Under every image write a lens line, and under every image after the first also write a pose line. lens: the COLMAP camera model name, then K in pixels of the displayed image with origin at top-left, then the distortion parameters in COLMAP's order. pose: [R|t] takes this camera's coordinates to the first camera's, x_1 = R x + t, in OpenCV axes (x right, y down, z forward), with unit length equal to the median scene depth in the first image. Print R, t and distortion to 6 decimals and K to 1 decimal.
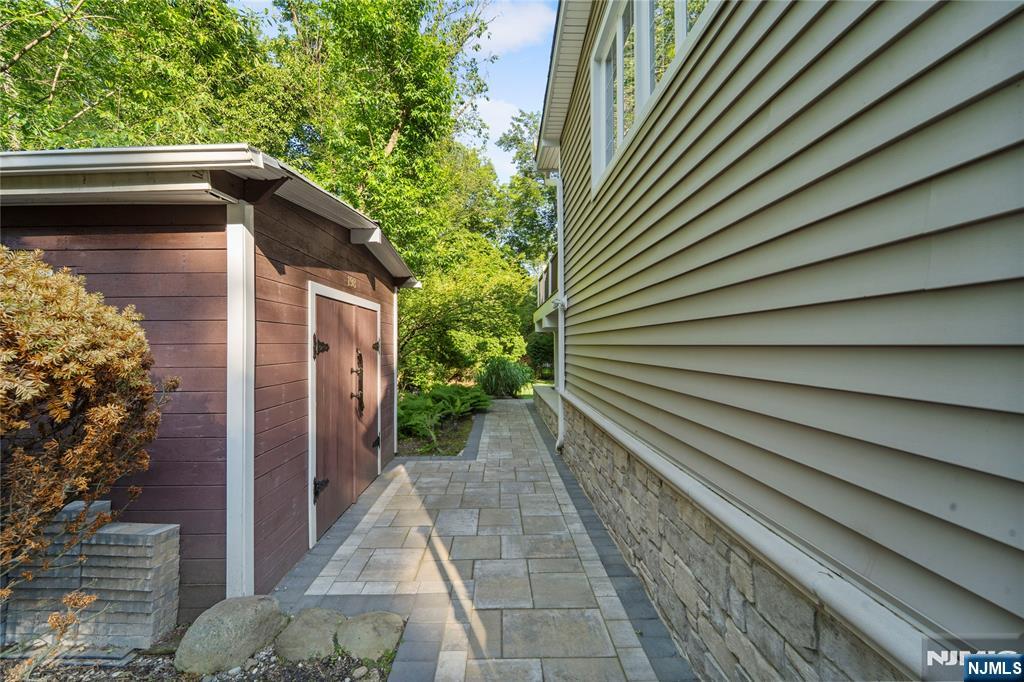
lens RADIAL K [[419.0, 0, 506.4], [0, 419.0, 339.2], [0, 0, 1]] dist [0.000898, -0.000240]
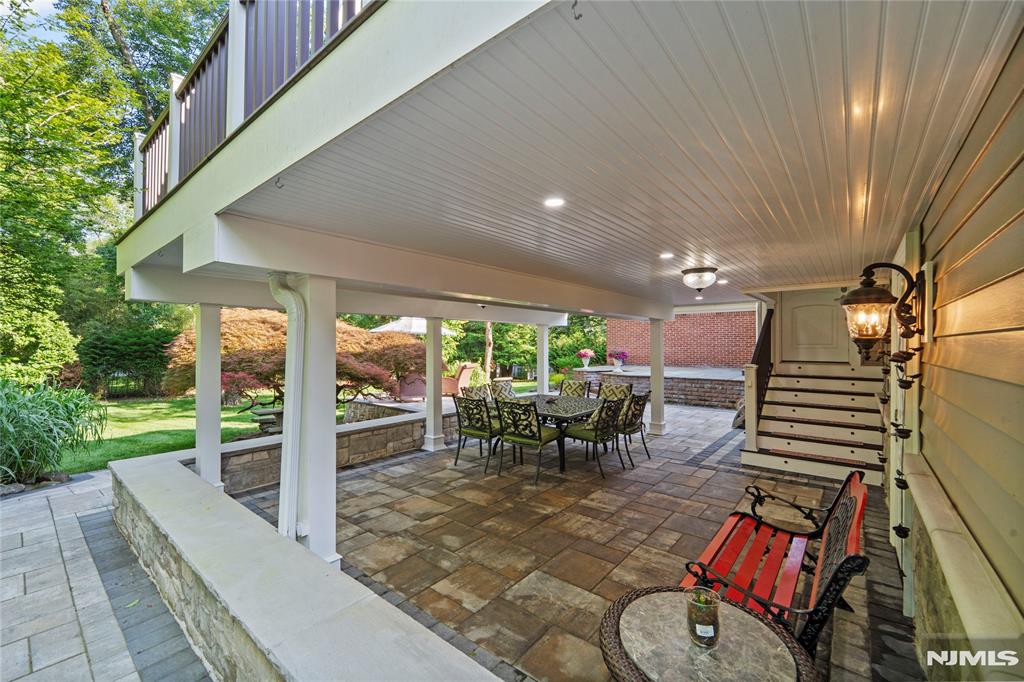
lens RADIAL K [[419.0, 0, 506.4], [0, 419.0, 339.2], [0, 0, 1]] dist [0.000898, -0.000240]
pose [[0.660098, 0.013442, 0.751059, 0.011612], [-0.016283, 0.999861, -0.003584, 0.004824], [-0.751003, -0.009864, 0.660225, 0.336618]]
